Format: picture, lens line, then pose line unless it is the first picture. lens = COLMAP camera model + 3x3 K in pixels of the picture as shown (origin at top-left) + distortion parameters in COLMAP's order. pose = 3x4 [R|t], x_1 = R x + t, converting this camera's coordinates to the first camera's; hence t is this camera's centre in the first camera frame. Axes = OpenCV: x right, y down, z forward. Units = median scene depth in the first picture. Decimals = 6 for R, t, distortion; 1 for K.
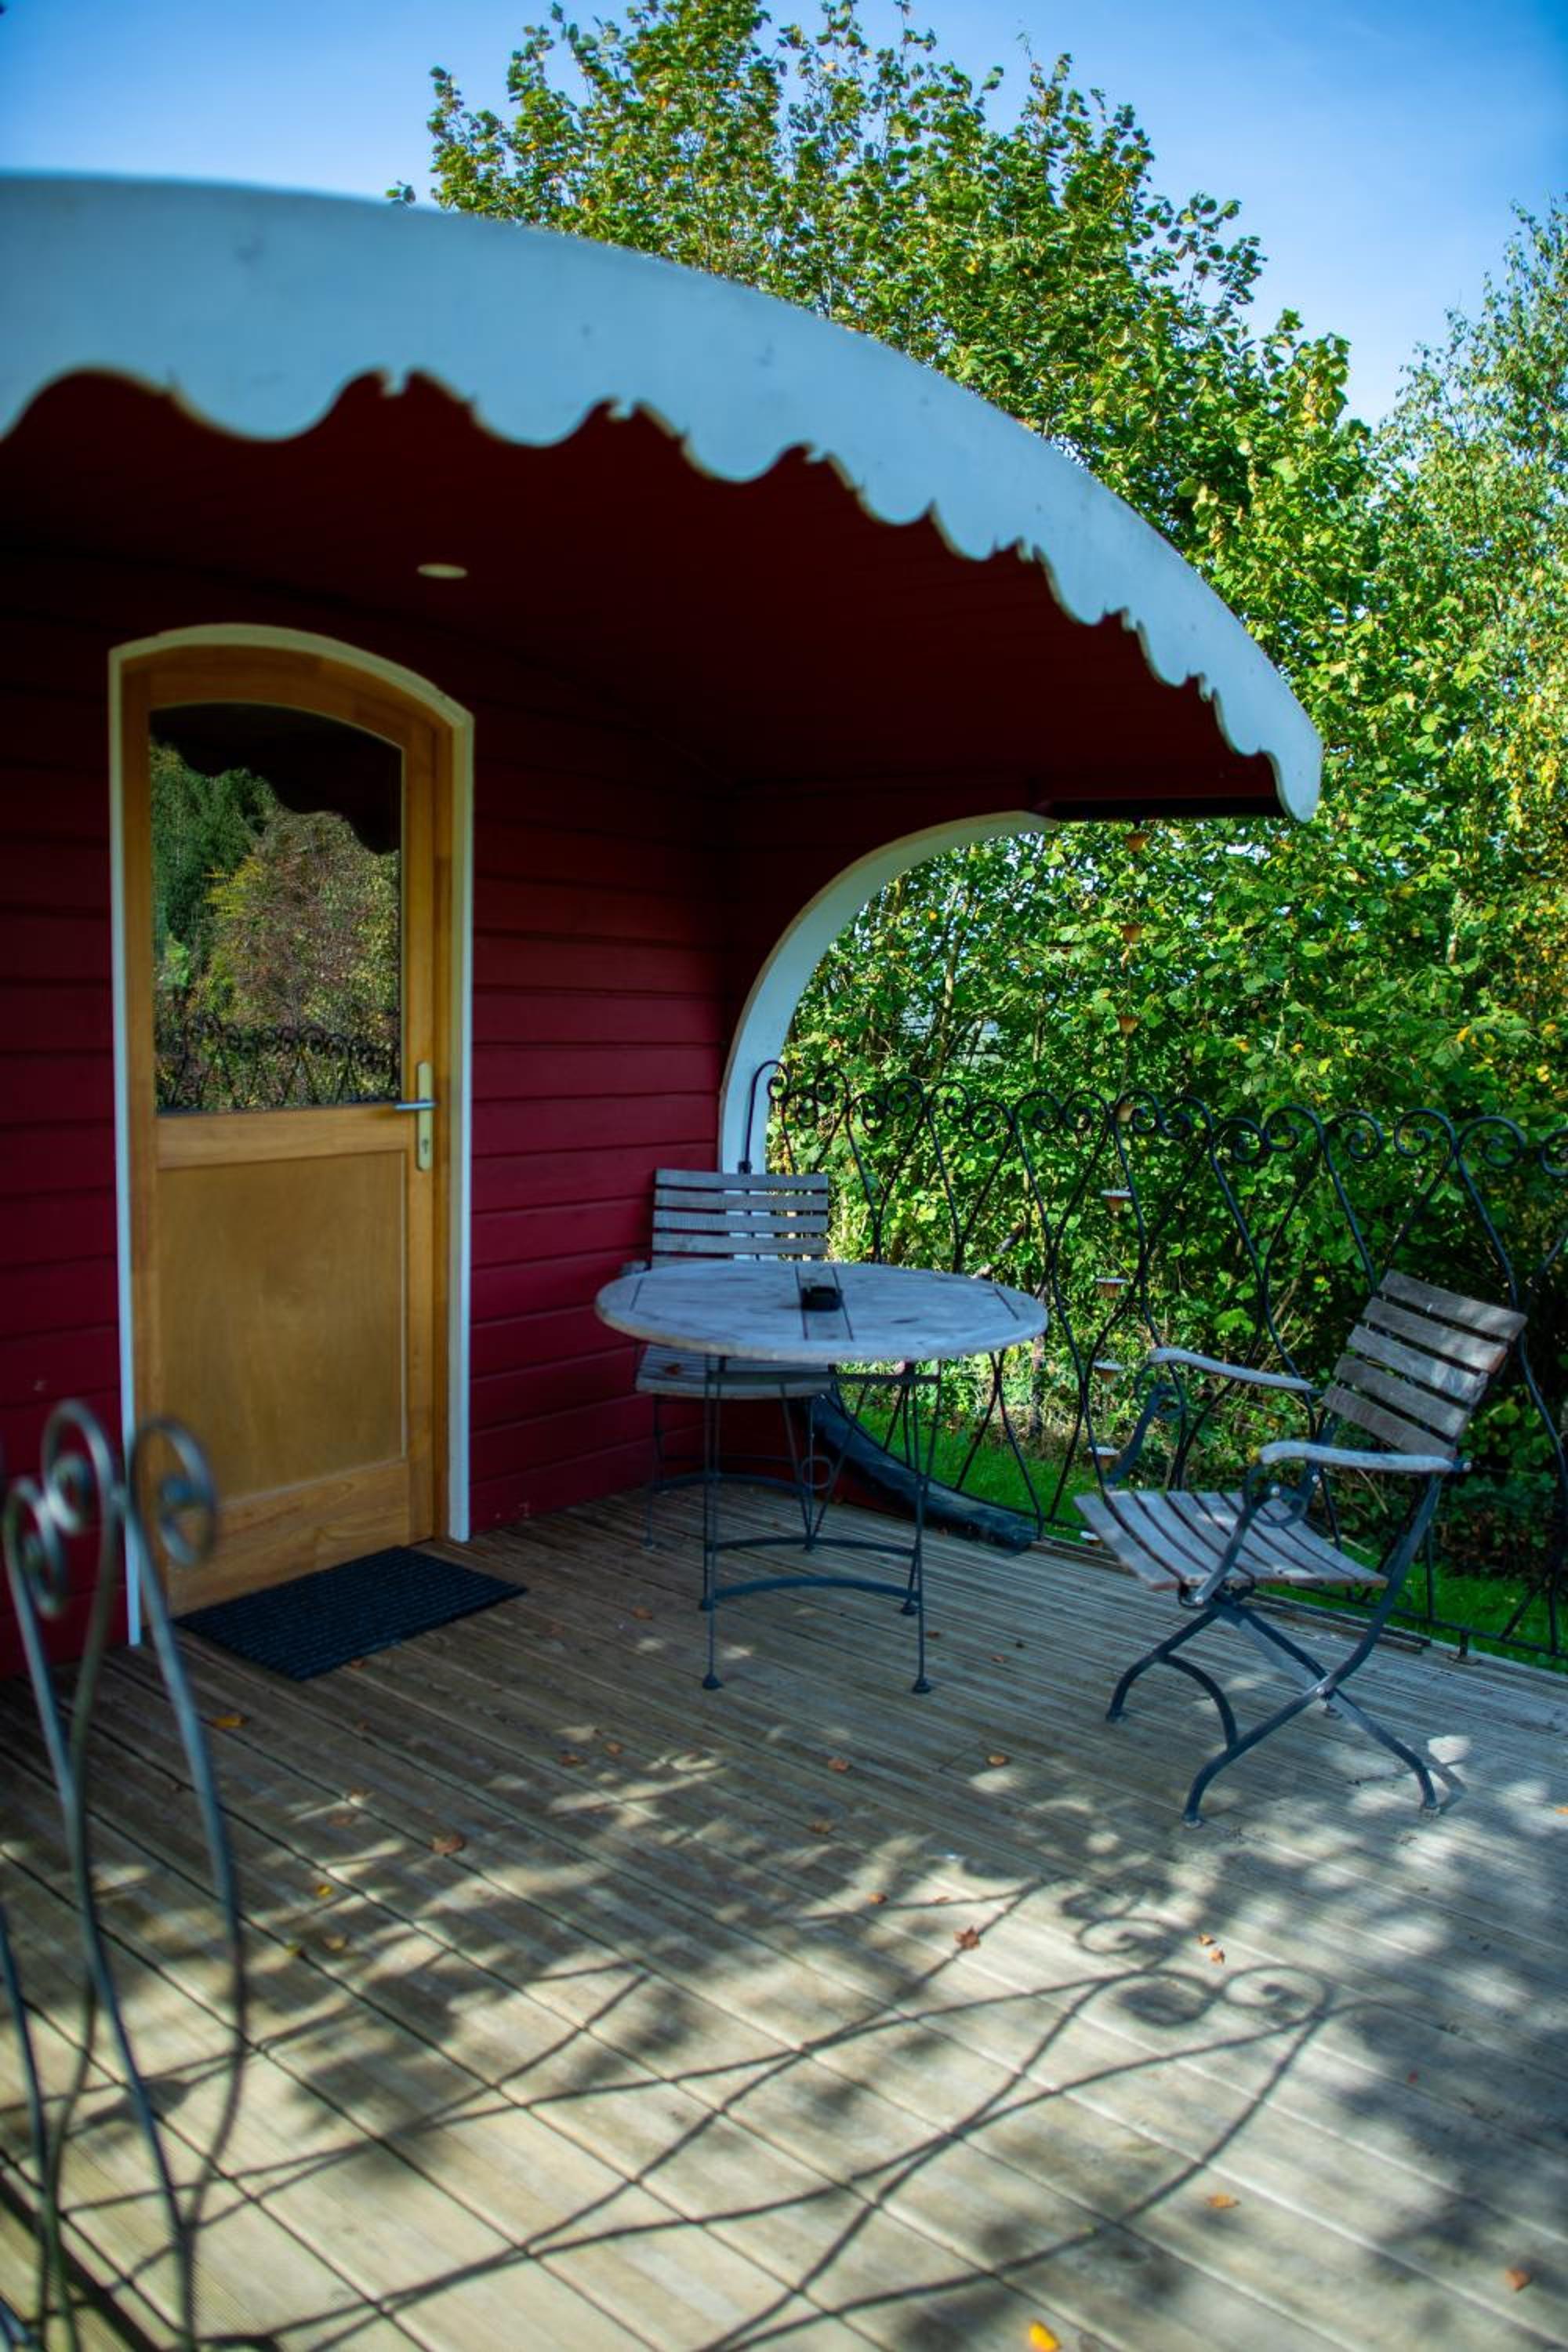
lens RADIAL K [[1584.7, 0, 790.9], [0, 1584.7, 1173.0], [0, 0, 1]] dist [-0.033266, -0.012411]
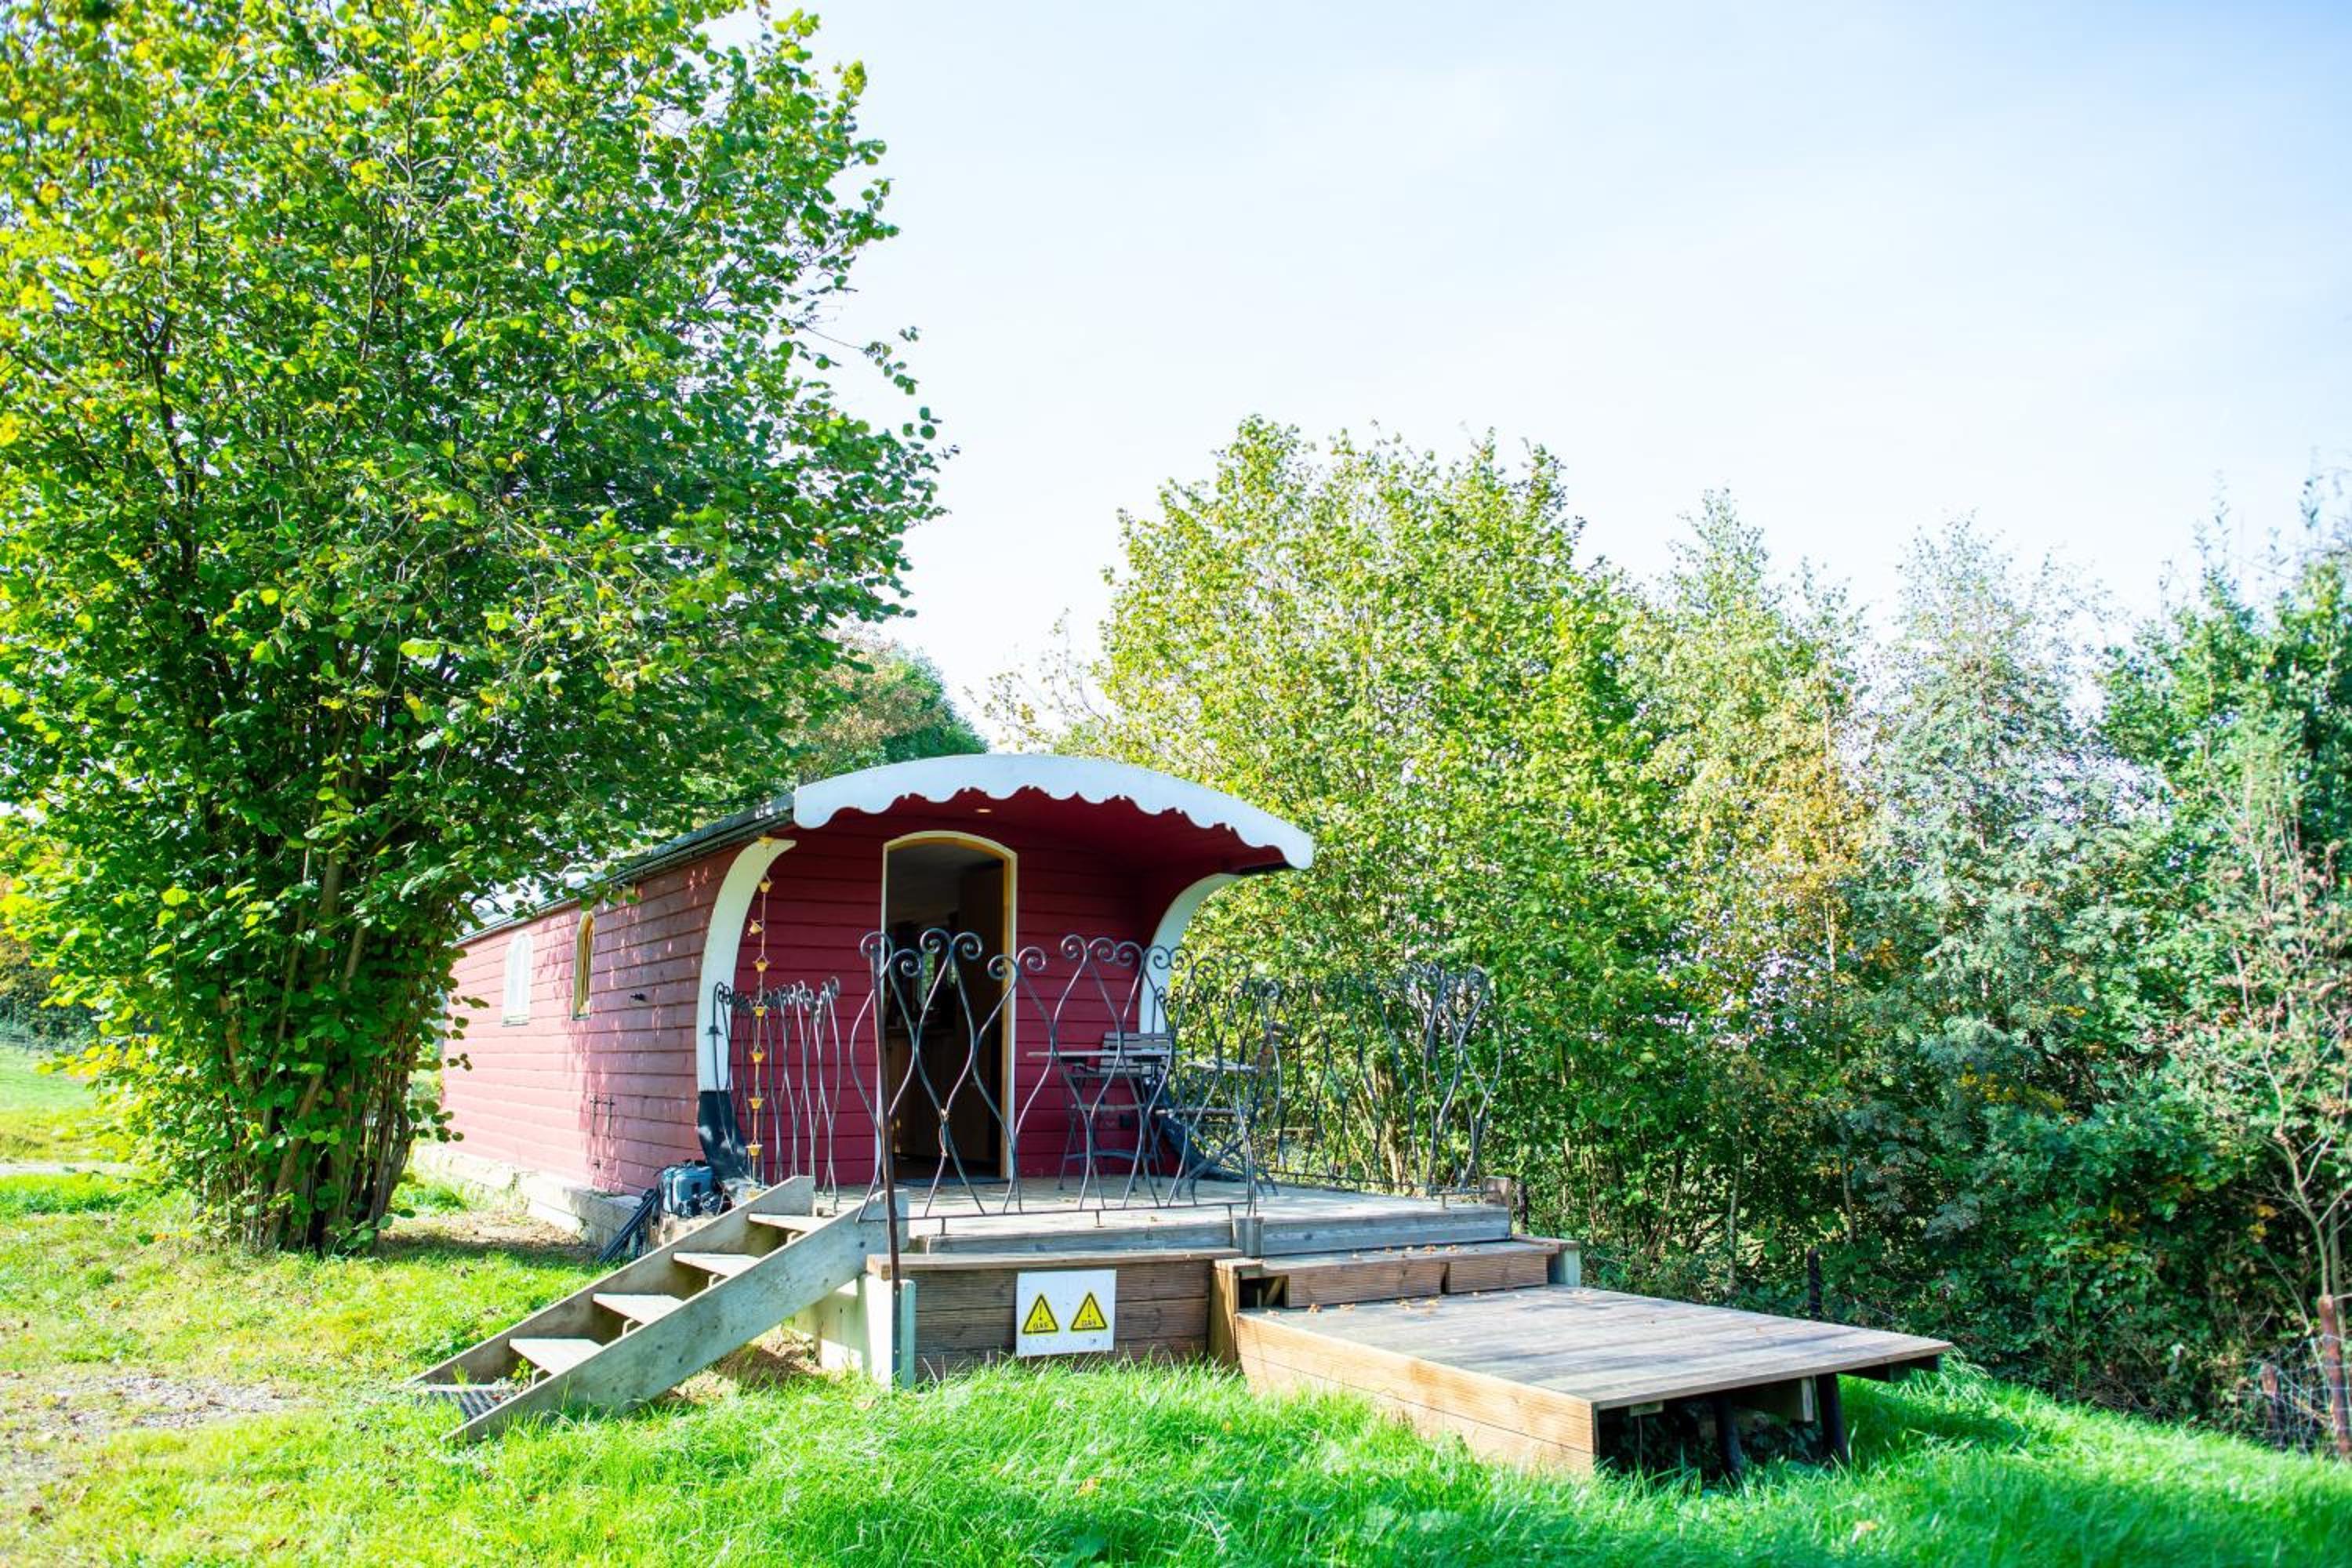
lens RADIAL K [[1550.9, 0, 1151.0], [0, 1550.9, 799.5], [0, 0, 1]] dist [-0.037056, 0.003452]
pose [[0.944861, -0.087142, -0.315665, 0.711985], [-0.009097, 0.956587, -0.291304, 0.323172], [0.327346, 0.278113, 0.903049, -1.112122]]
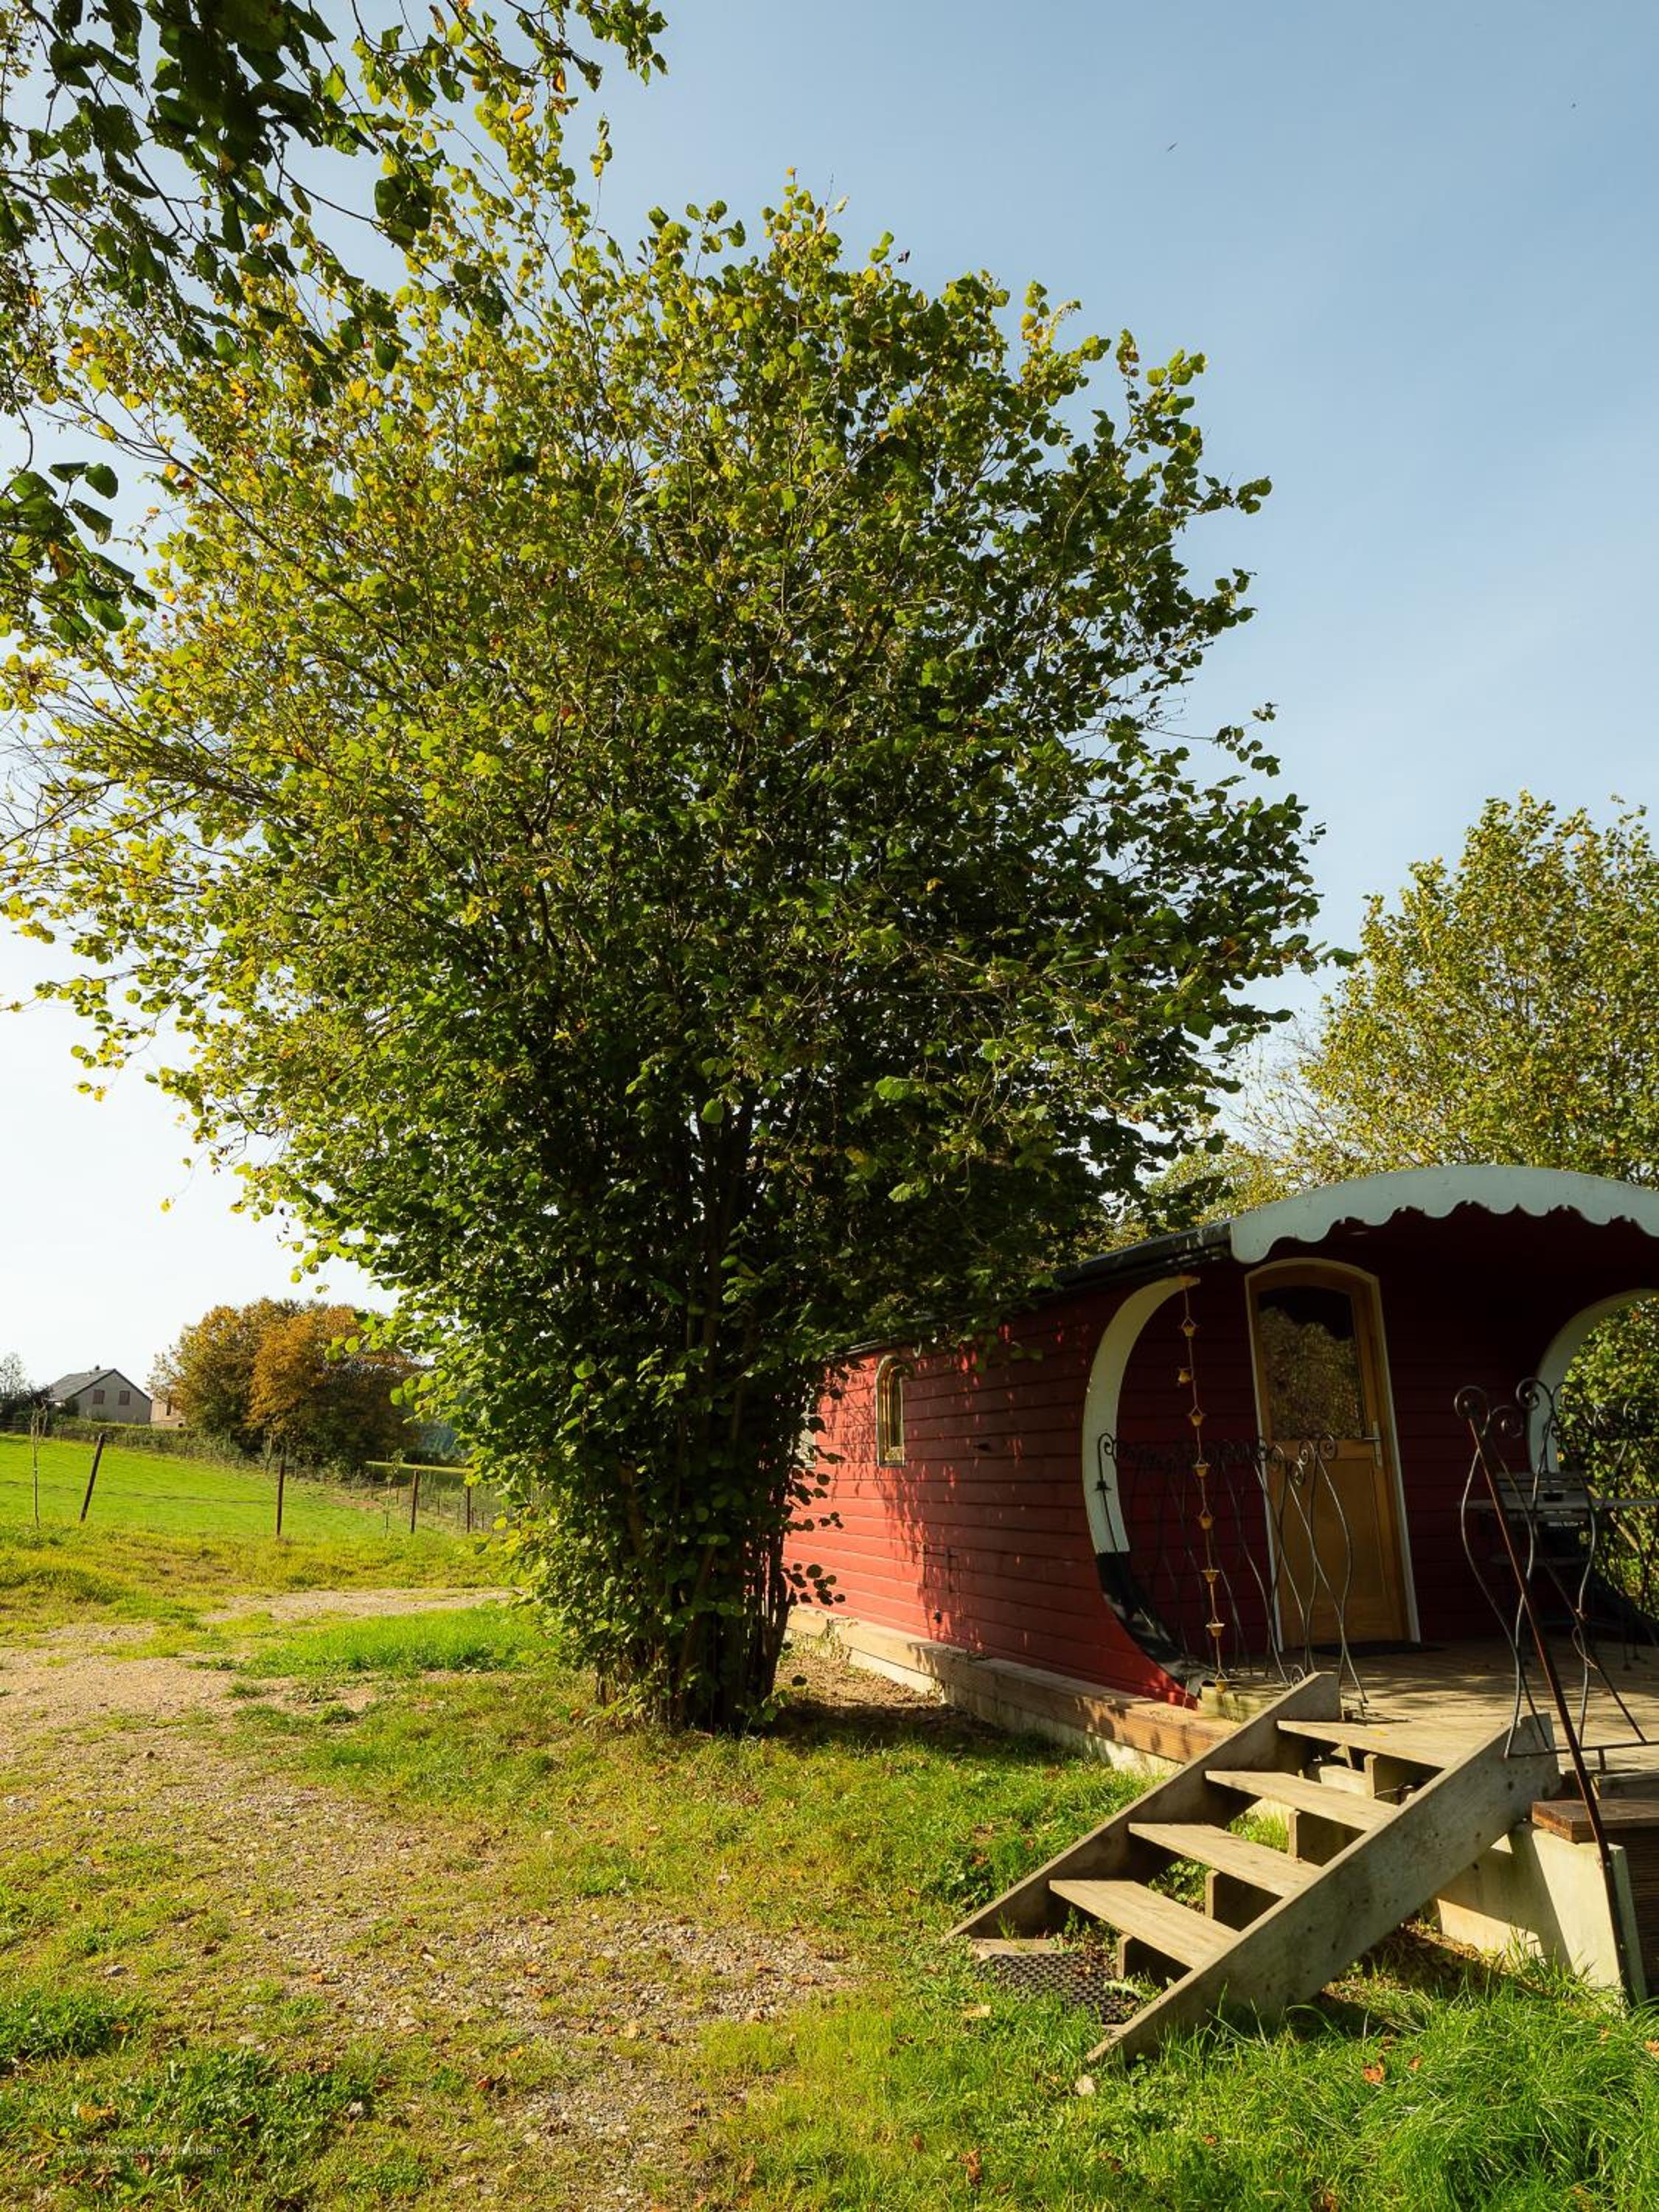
lens RADIAL K [[1377.9, 0, 835.4], [0, 1377.9, 1146.1], [0, 0, 1]] dist [0.004216, 0.000405]
pose [[0.827159, -0.176841, -0.533418, 0.236408], [-0.020964, 0.938826, -0.343752, 0.230558], [0.561577, 0.295520, 0.772852, -1.007757]]
